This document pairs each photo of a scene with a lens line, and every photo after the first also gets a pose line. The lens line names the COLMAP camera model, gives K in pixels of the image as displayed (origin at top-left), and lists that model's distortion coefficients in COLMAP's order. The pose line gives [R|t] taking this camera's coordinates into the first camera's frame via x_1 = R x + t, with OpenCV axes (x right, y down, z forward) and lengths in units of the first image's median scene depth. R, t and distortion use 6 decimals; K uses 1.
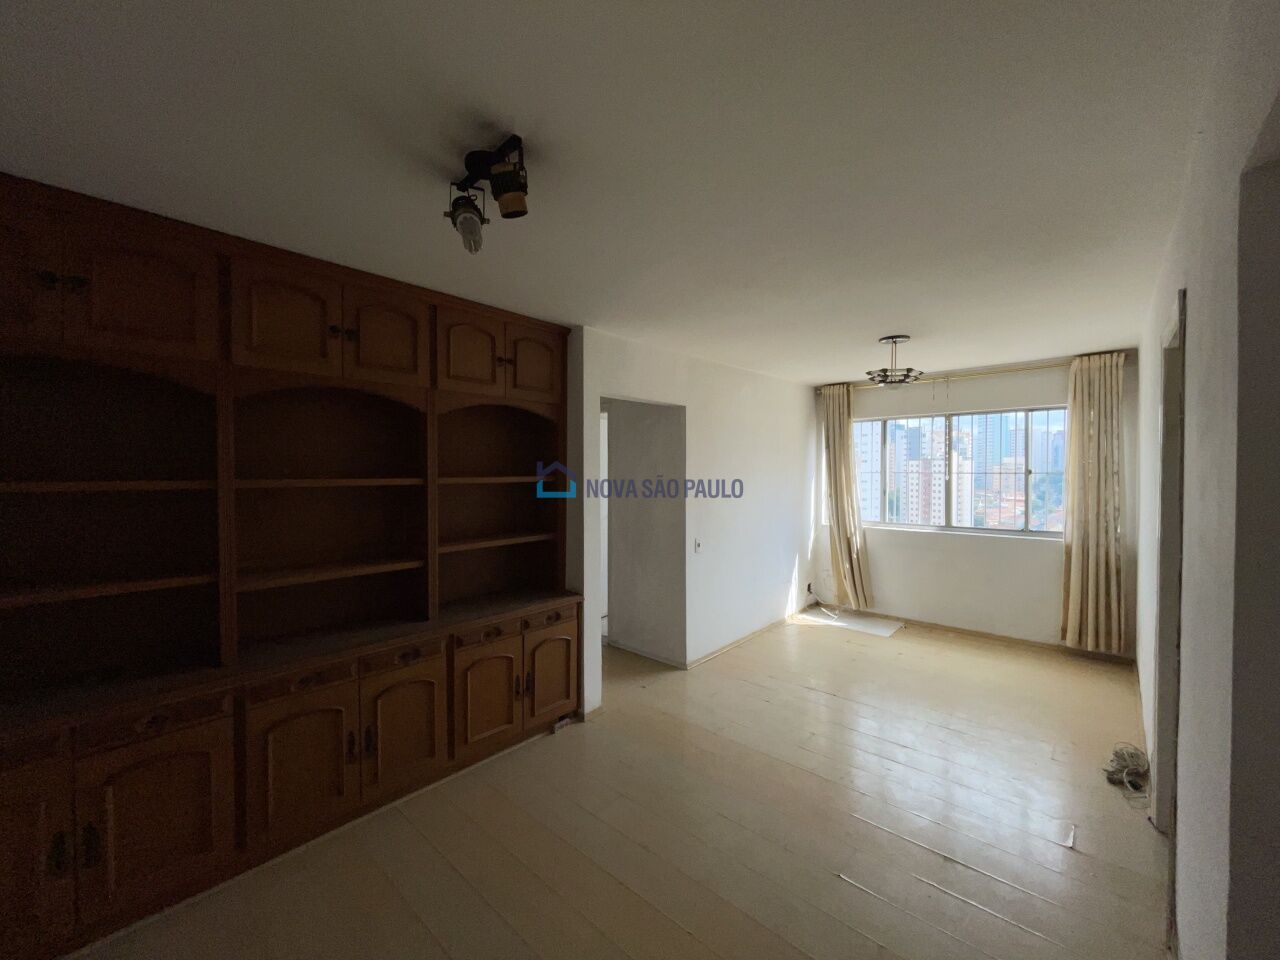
lens RADIAL K [[519.0, 0, 626.3], [0, 519.0, 480.3], [0, 0, 1]] dist [-0.001688, 0.000224]
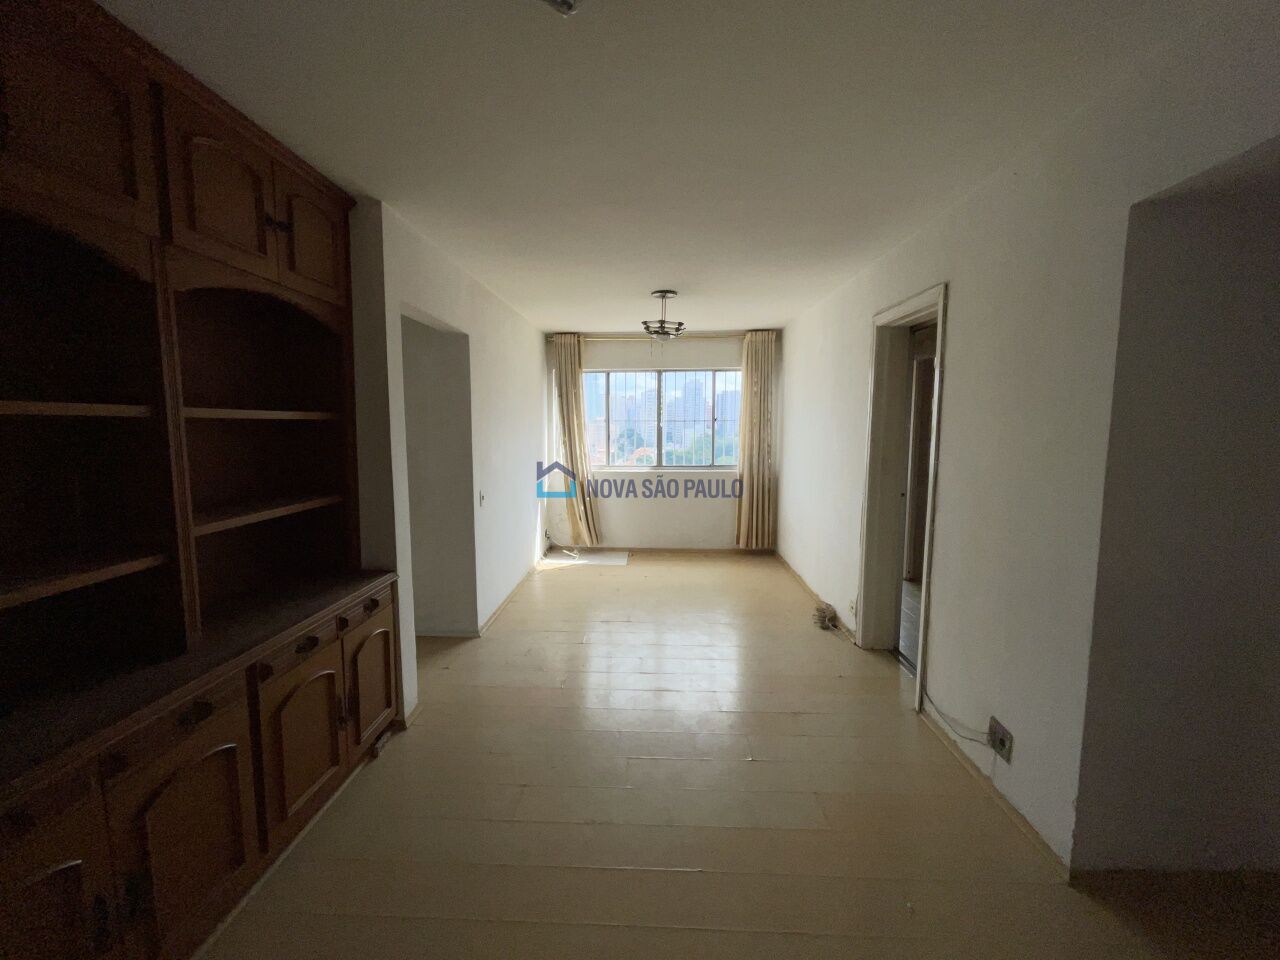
lens RADIAL K [[519.0, 0, 631.7], [0, 519.0, 482.1], [0, 0, 1]] dist [-0.001688, 0.000224]
pose [[0.766563, -0.067708, 0.638589, -0.236656], [0.012366, 0.995798, 0.090738, 0.021431], [-0.642050, -0.061659, 0.764180, 0.163577]]
